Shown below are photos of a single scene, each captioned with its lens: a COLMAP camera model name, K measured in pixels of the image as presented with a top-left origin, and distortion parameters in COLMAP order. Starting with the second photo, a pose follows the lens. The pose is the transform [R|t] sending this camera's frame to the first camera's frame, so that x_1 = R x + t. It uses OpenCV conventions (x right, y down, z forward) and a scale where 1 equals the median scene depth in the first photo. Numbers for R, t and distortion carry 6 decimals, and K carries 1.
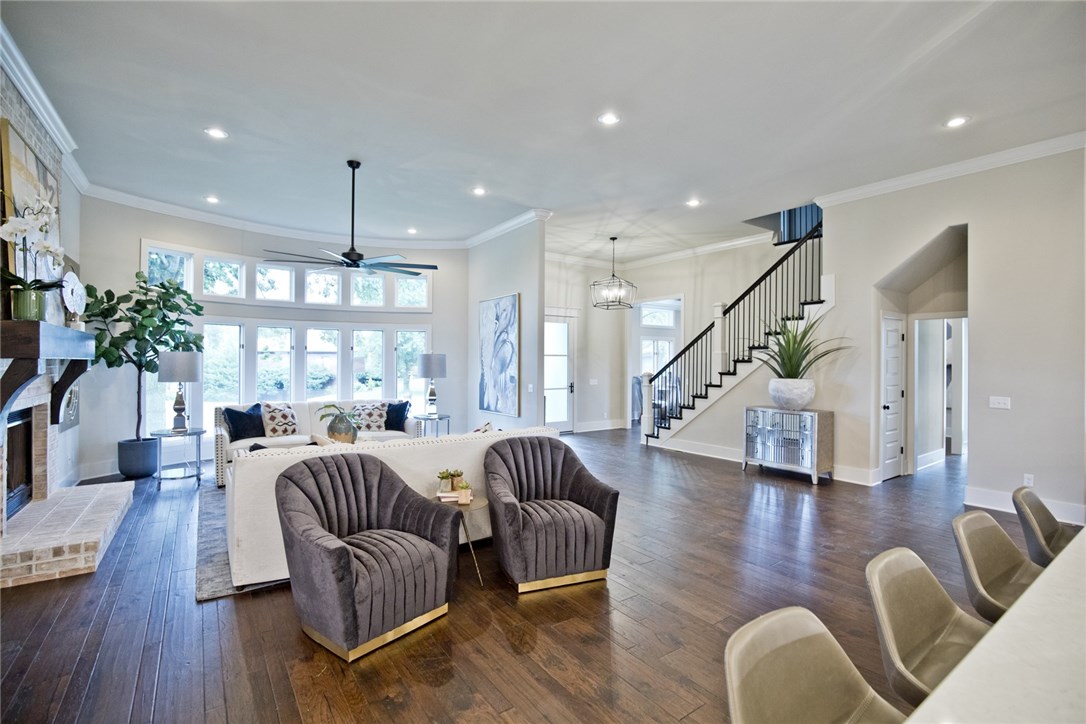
lens RADIAL K [[499.1, 0, 547.9], [0, 499.1, 361.1], [0, 0, 1]] dist [-0.035357, 0.006367]
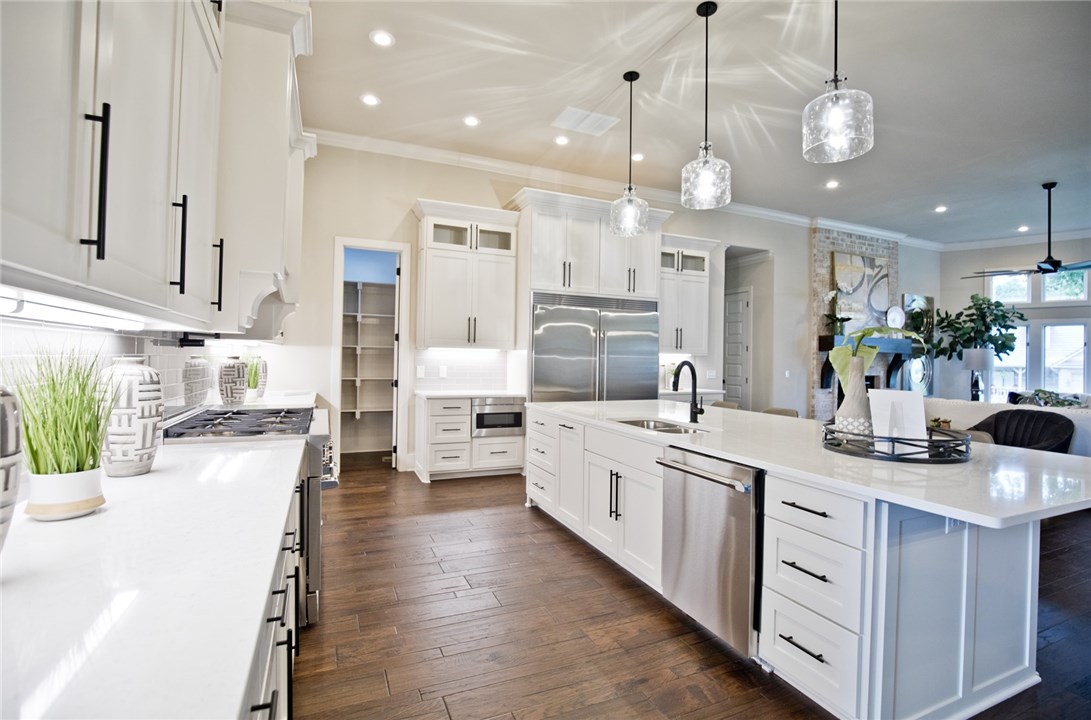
lens RADIAL K [[506.4, 0, 546.7], [0, 506.4, 355.7], [0, 0, 1]] dist [-0.026356, 0.000173]
pose [[-0.198631, -0.012560, -0.979994, 0.702764], [-0.018475, 0.999788, -0.009069, 0.028549], [0.979900, 0.016304, -0.198821, 0.048598]]
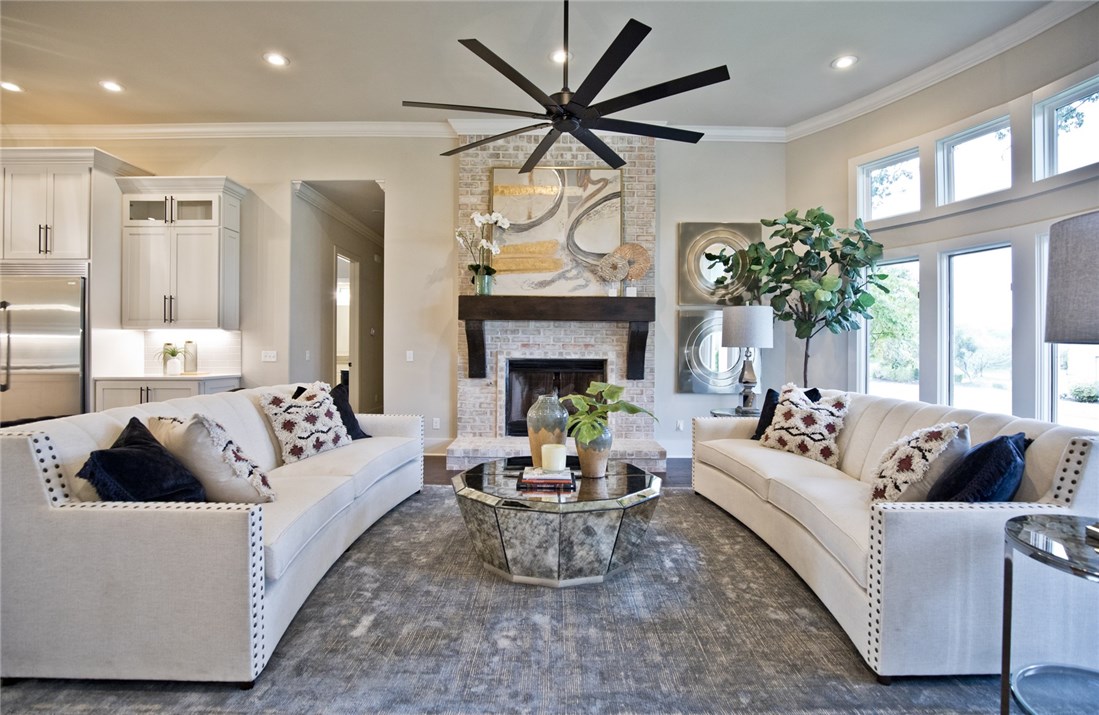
lens RADIAL K [[506.7, 0, 554.3], [0, 506.7, 350.3], [0, 0, 1]] dist [-0.031814, 0.006388]
pose [[-0.568435, -0.004914, -0.822713, 0.040931], [-0.008905, 0.999960, 0.000181, 0.037901], [0.822680, 0.007429, -0.568457, 0.929873]]
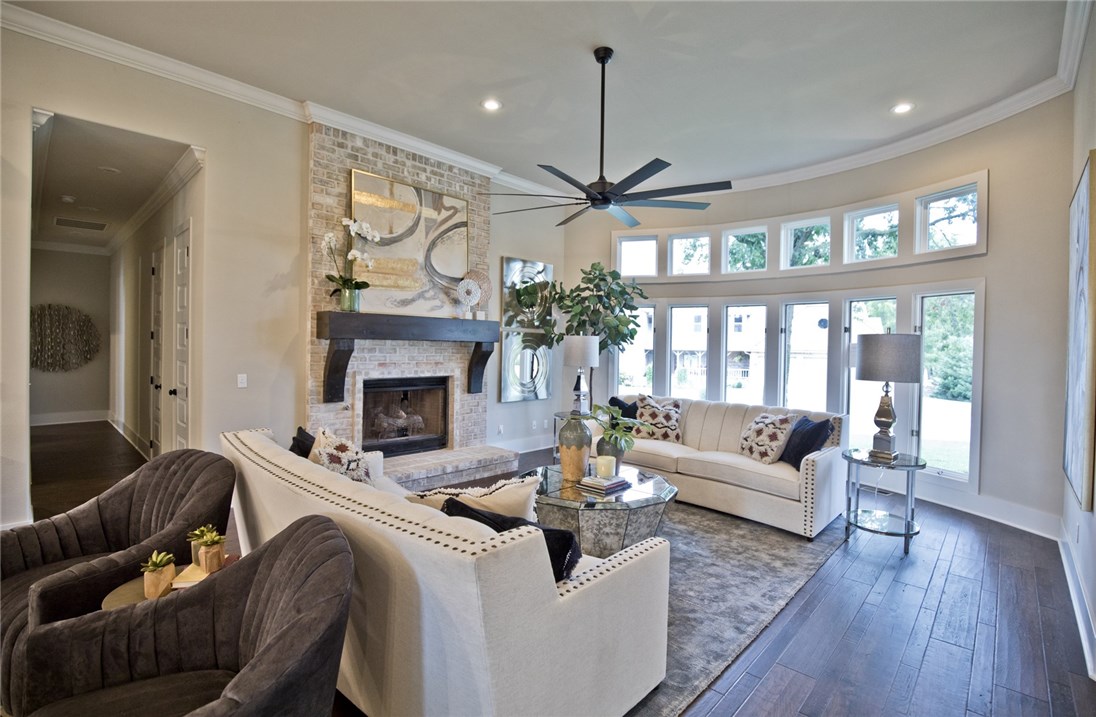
lens RADIAL K [[505.3, 0, 552.8], [0, 505.3, 351.3], [0, 0, 1]] dist [-0.031814, 0.006388]
pose [[0.203783, 0.009678, -0.978968, 0.191918], [-0.015495, 0.999858, 0.006659, 0.004923], [0.978893, 0.013812, 0.203904, 0.570341]]
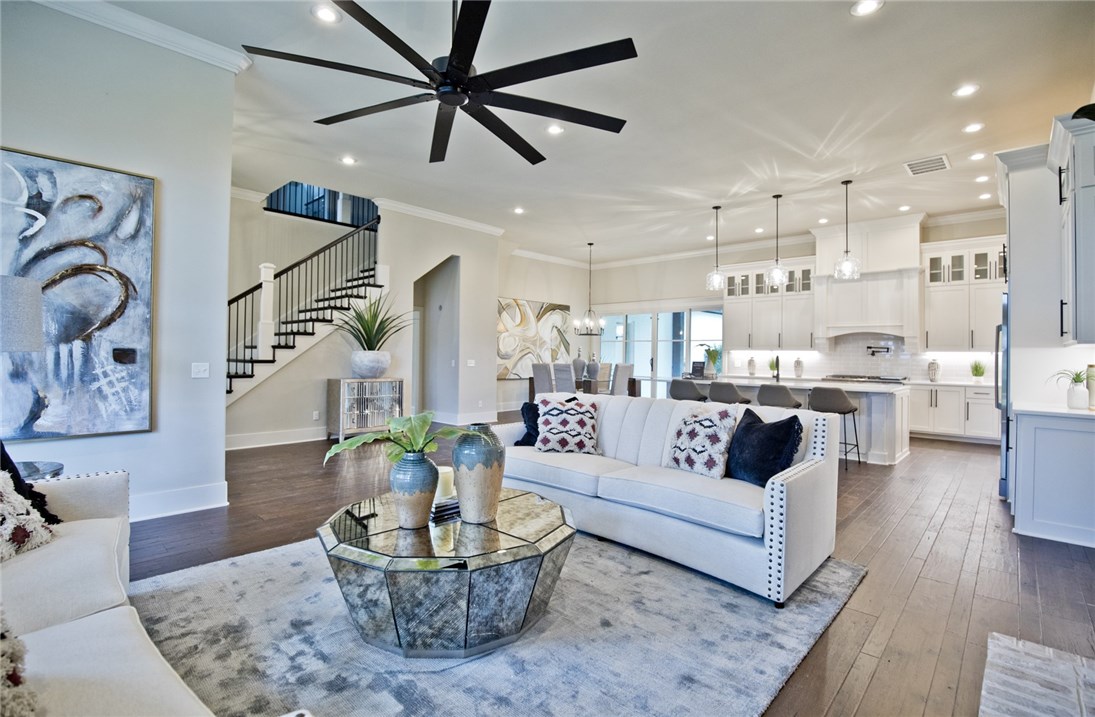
lens RADIAL K [[504.9, 0, 552.3], [0, 504.9, 351.3], [0, 0, 1]] dist [-0.031814, 0.006388]
pose [[-0.198615, -0.000095, 0.980078, -0.609574], [-0.014934, 0.999884, -0.002930, 0.028462], [-0.979964, -0.015219, -0.198594, 0.709617]]
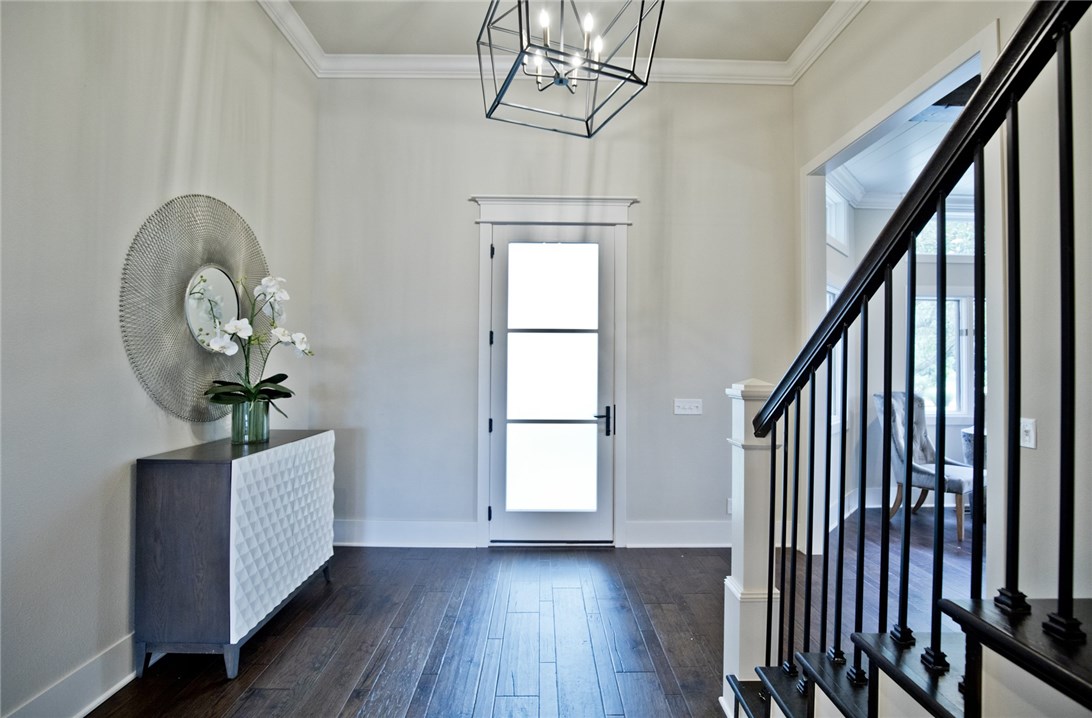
lens RADIAL K [[506.9, 0, 547.2], [0, 506.9, 354.7], [0, 0, 1]] dist [-0.026356, 0.000173]
pose [[0.821070, -0.008151, -0.570769, 0.301125], [-0.005294, 0.999746, -0.021892, 0.019477], [0.570802, 0.020997, 0.820819, 0.924281]]
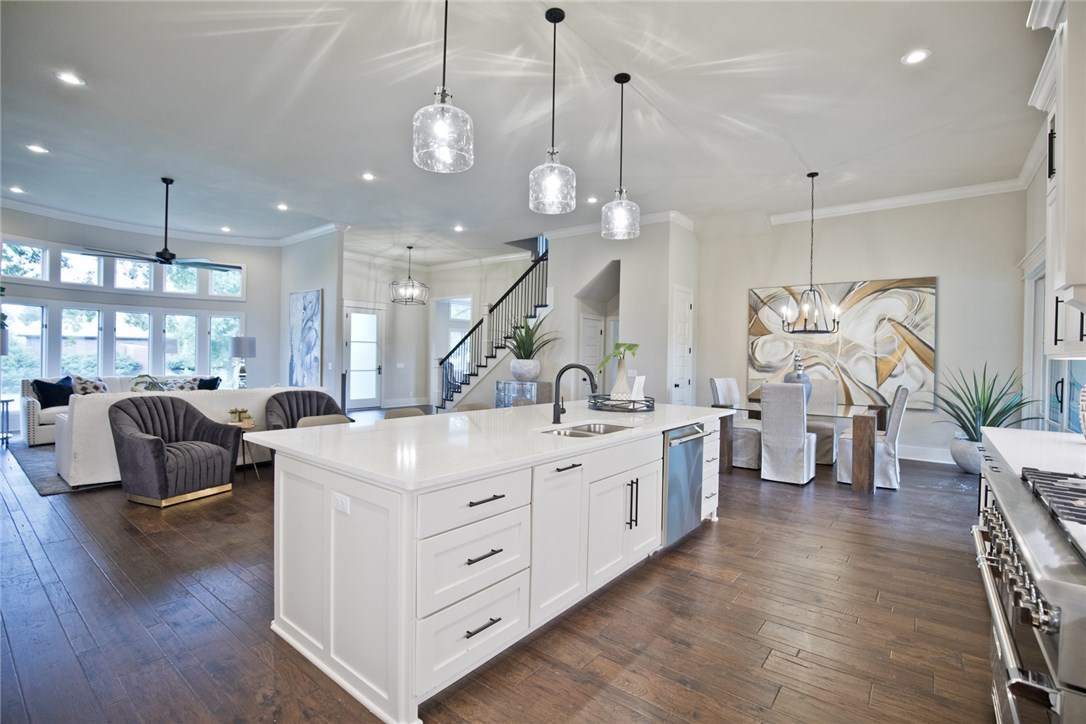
lens RADIAL K [[499.1, 0, 547.9], [0, 499.1, 361.1], [0, 0, 1]] dist [-0.035357, 0.006367]
pose [[0.957981, 0.009942, 0.286659, 0.125736], [-0.013548, 0.999852, 0.010598, 0.020366], [-0.286511, -0.014037, 0.957974, -0.324057]]
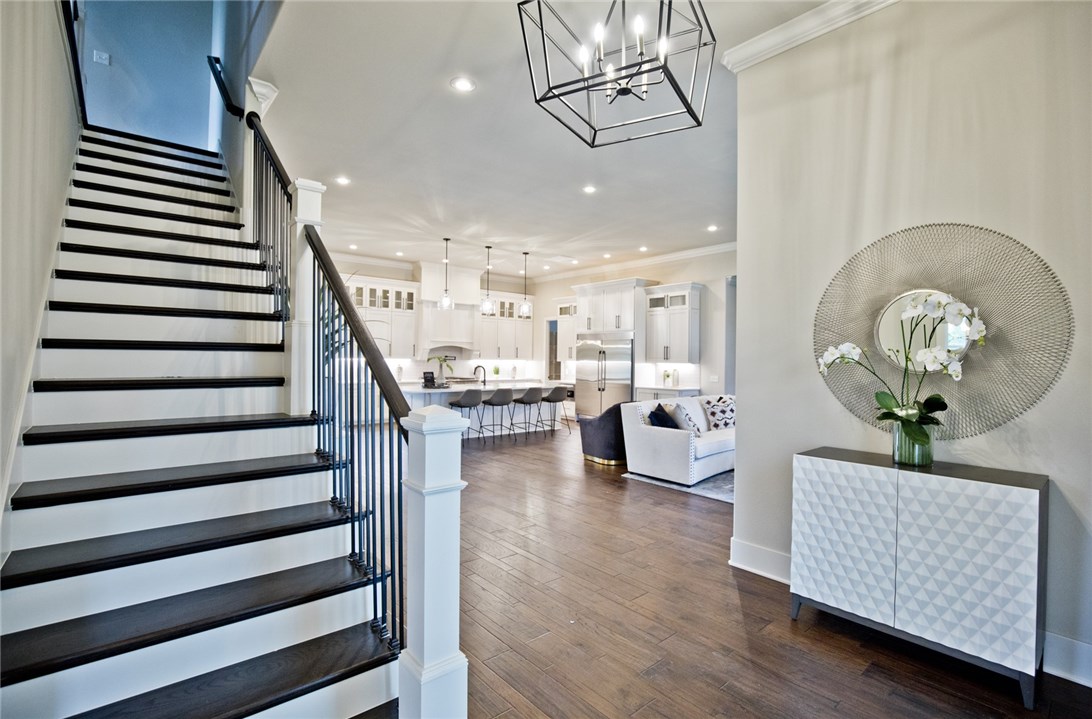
lens RADIAL K [[506.9, 0, 547.2], [0, 506.9, 355.2], [0, 0, 1]] dist [-0.026356, 0.000173]
pose [[-0.996029, -0.016687, -0.087455, 0.211792], [-0.016201, 0.999849, -0.006263, 0.005322], [0.087546, -0.004821, -0.996149, 1.416882]]
